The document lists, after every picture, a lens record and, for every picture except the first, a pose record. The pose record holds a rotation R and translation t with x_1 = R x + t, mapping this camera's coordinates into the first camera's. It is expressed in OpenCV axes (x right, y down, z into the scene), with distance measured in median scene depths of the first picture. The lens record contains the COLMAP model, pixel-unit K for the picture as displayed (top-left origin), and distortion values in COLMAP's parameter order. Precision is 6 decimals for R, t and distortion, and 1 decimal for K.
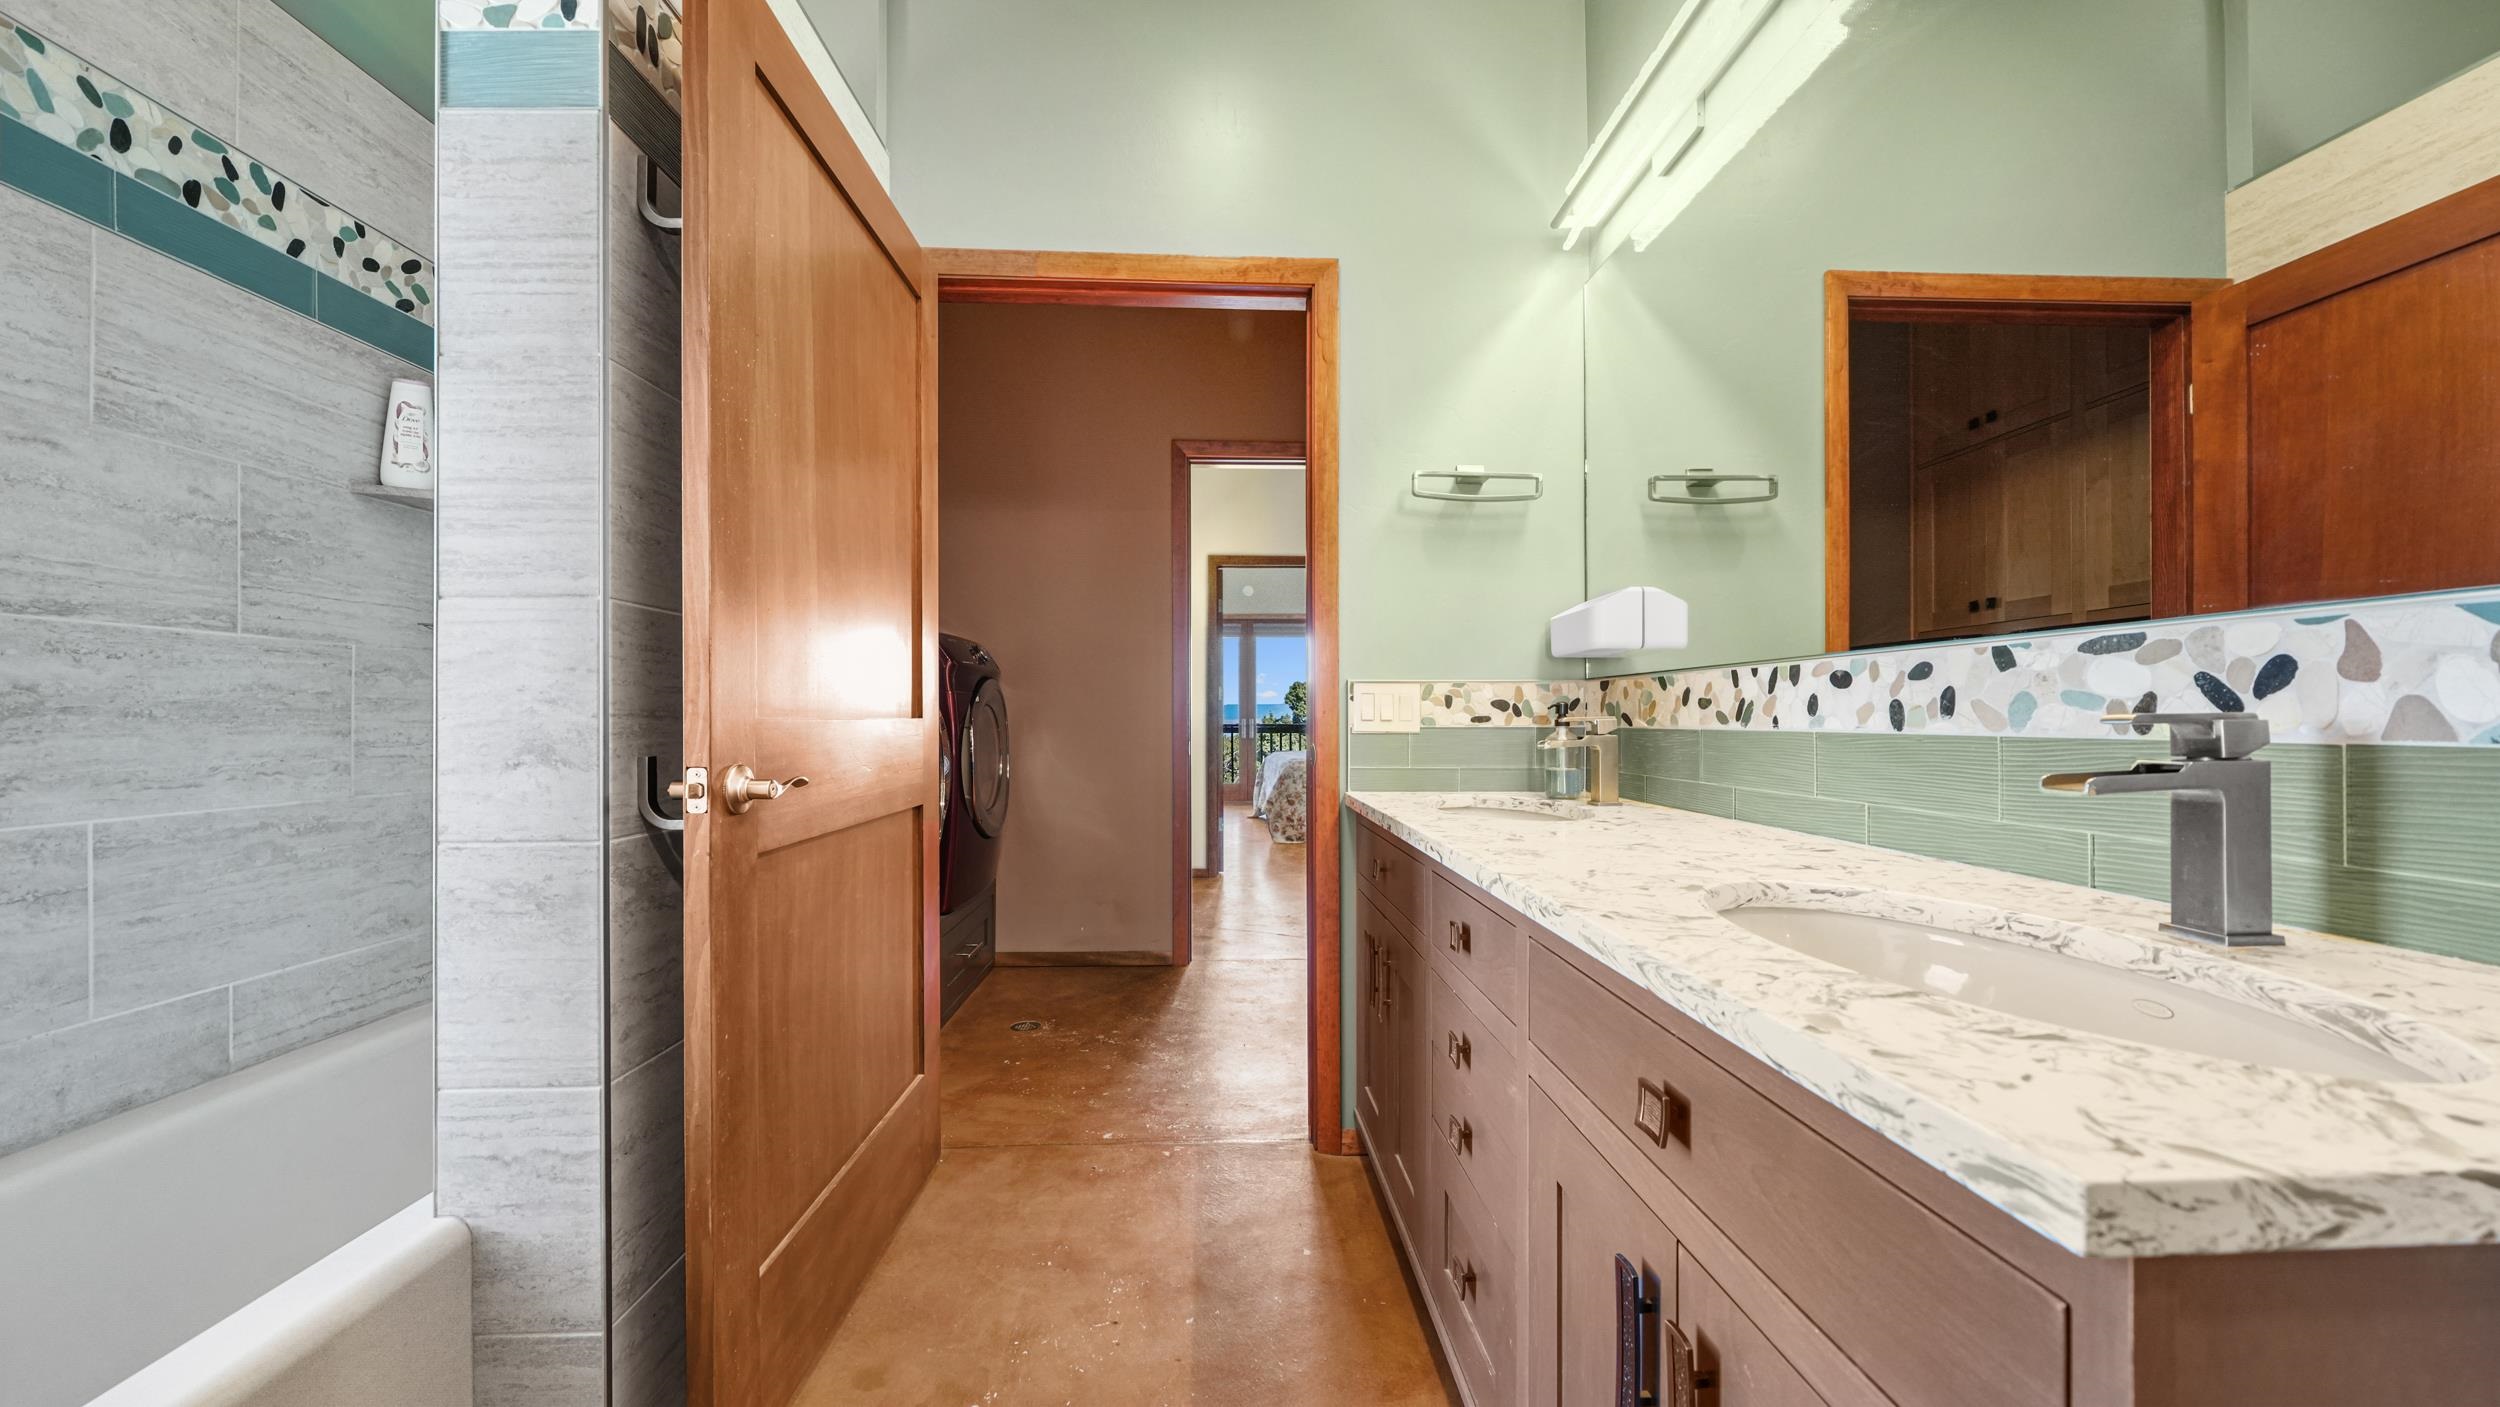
lens RADIAL K [[849.7, 0, 1251.2], [0, 849.7, 711.9], [0, 0, 1]] dist [-0.000156, -0.000006]
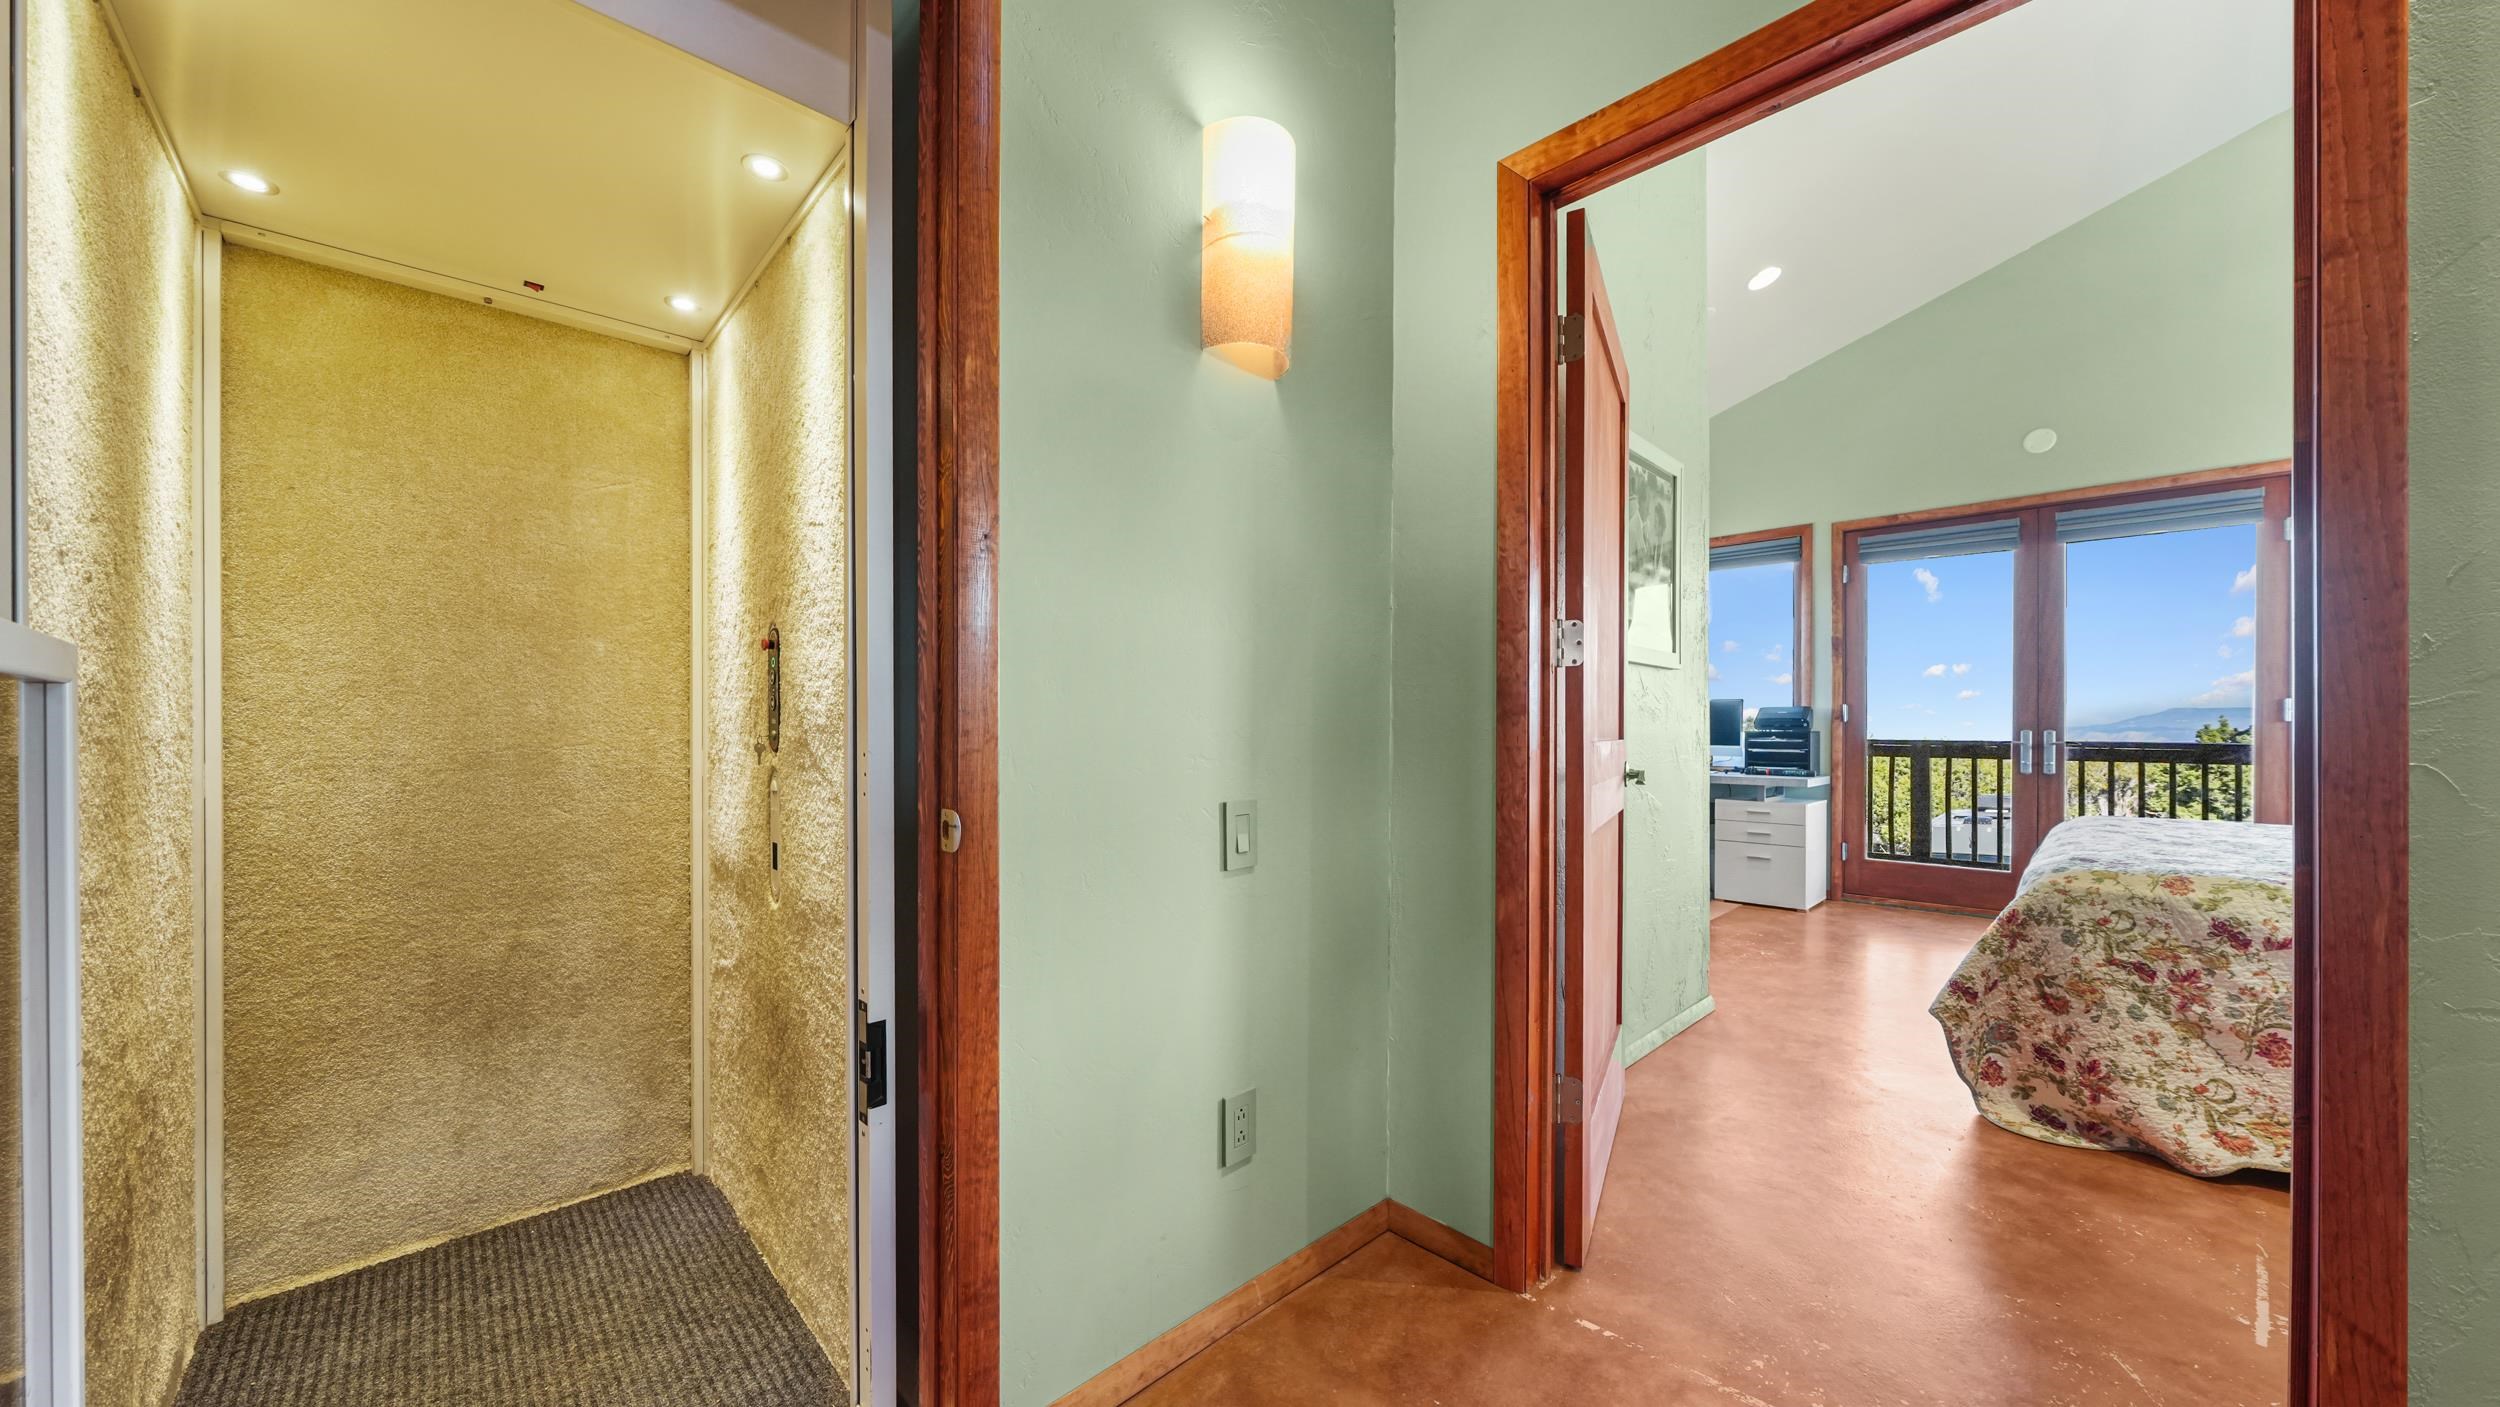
lens RADIAL K [[849.7, 0, 1251.8], [0, 849.7, 715.8], [0, 0, 1]] dist [-0.000156, -0.000006]
pose [[0.667638, -0.001480, -0.744484, 0.082415], [0.001395, 0.999999, -0.000738, 0.001051], [0.744485, -0.000546, 0.667639, 0.572990]]
